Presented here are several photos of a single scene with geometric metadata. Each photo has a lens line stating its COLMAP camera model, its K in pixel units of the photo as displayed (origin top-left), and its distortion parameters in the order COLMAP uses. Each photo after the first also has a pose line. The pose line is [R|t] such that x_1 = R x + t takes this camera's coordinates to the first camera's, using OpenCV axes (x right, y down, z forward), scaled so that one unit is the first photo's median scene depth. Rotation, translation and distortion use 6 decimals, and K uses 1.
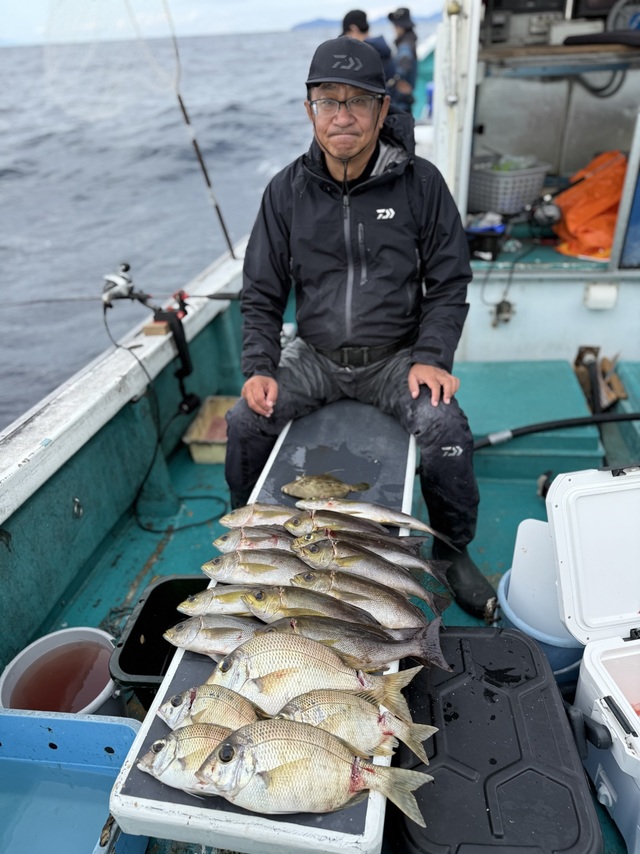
lens RADIAL K [[601.2, 0, 324.0], [0, 601.2, 425.0], [0, 0, 1]] dist [0.070634, -0.119978]
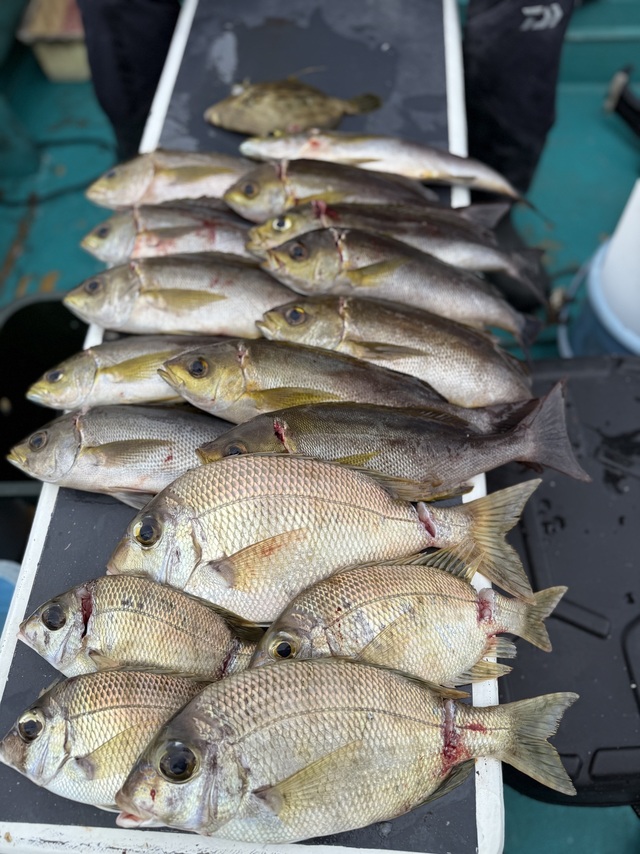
lens RADIAL K [[601.2, 0, 324.0], [0, 601.2, 425.0], [0, 0, 1]] dist [0.070634, -0.119978]
pose [[0.992146, -0.091807, 0.084953, -0.051615], [0.031423, 0.840338, 0.541151, 0.068356], [-0.121071, -0.534231, 0.836623, 0.560116]]
